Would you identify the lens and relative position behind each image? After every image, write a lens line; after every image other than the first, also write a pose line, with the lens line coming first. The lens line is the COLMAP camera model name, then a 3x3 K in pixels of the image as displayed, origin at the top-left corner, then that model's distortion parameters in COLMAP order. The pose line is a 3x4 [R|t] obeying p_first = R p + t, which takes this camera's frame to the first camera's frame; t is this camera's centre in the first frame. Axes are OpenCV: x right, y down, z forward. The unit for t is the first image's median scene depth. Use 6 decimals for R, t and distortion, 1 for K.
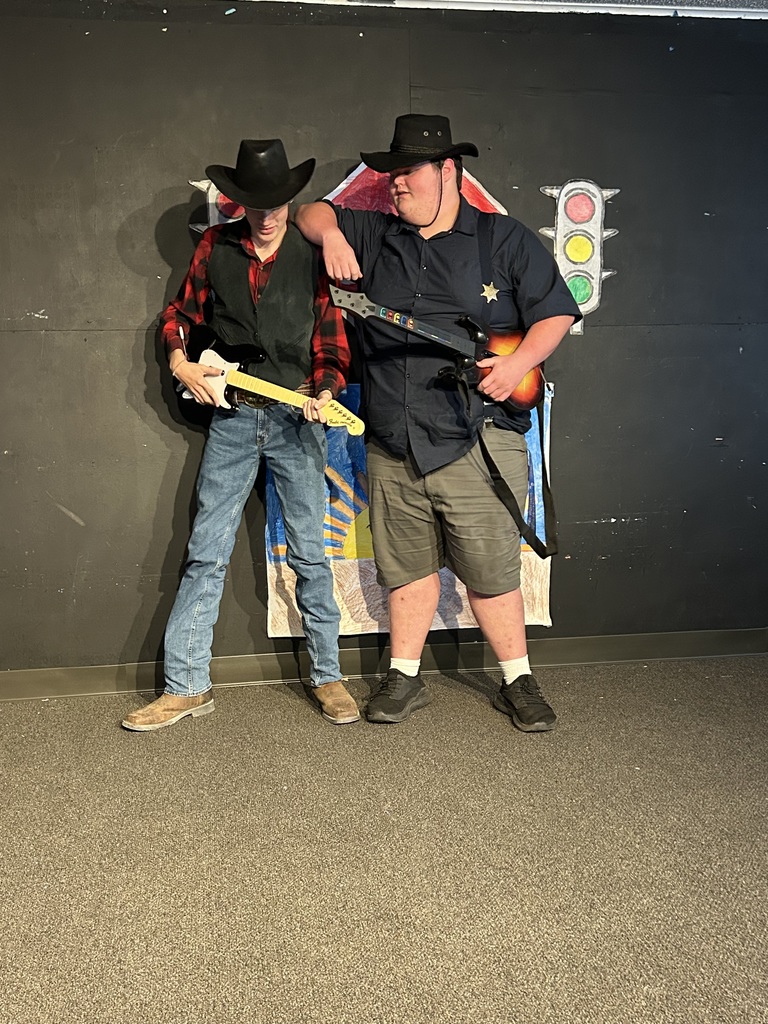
lens RADIAL K [[1001.4, 0, 371.8], [0, 1001.4, 506.8], [0, 0, 1]] dist [-0.007693, 0.000000]
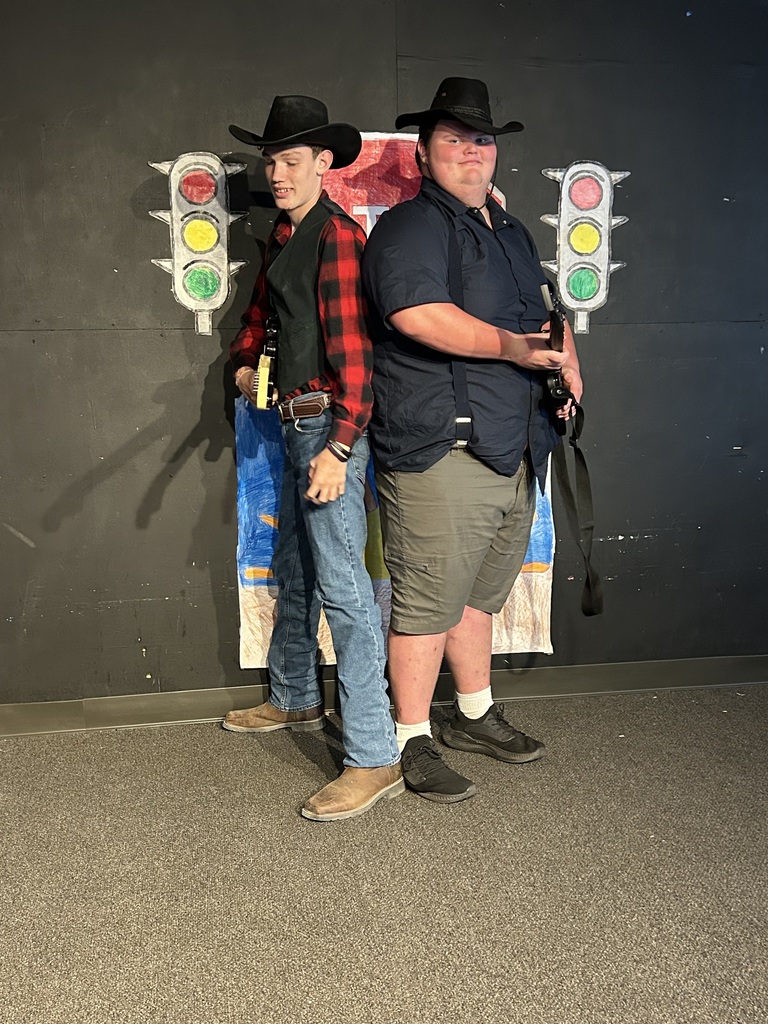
lens RADIAL K [[1001.4, 0, 374.9], [0, 1001.4, 504.5], [0, 0, 1]] dist [-0.007693, 0.000000]
pose [[0.999982, -0.000657, 0.006021, 0.013452], [0.000527, 0.999768, 0.021538, -0.039998], [-0.006034, -0.021534, 0.999750, 0.101276]]
